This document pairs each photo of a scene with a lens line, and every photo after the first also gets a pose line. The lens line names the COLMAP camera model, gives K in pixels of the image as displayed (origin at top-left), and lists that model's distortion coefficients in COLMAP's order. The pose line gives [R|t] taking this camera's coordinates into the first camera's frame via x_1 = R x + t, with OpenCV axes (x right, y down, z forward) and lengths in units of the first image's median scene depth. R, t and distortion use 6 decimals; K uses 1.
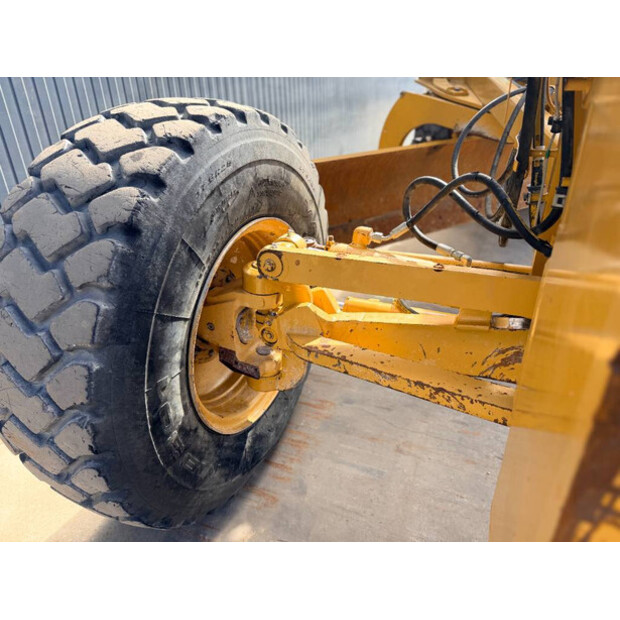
lens RADIAL K [[430.0, 0, 309.9], [0, 430.0, 304.9], [0, 0, 1]] dist [0.071262, -0.106276]
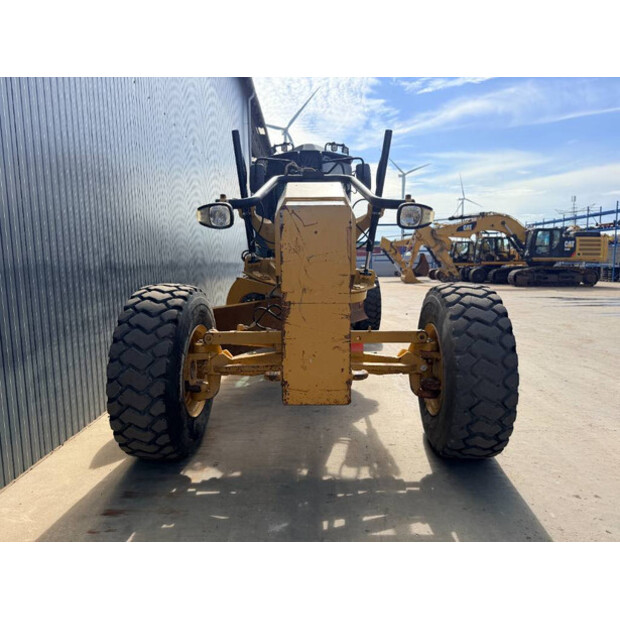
lens RADIAL K [[430.0, 0, 309.9], [0, 430.0, 304.9], [0, 0, 1]] dist [0.071262, -0.106276]
pose [[0.919760, -0.026038, 0.391618, -0.608921], [0.166860, 0.929074, -0.330120, 0.774305], [-0.355246, 0.368976, 0.858869, -1.786444]]
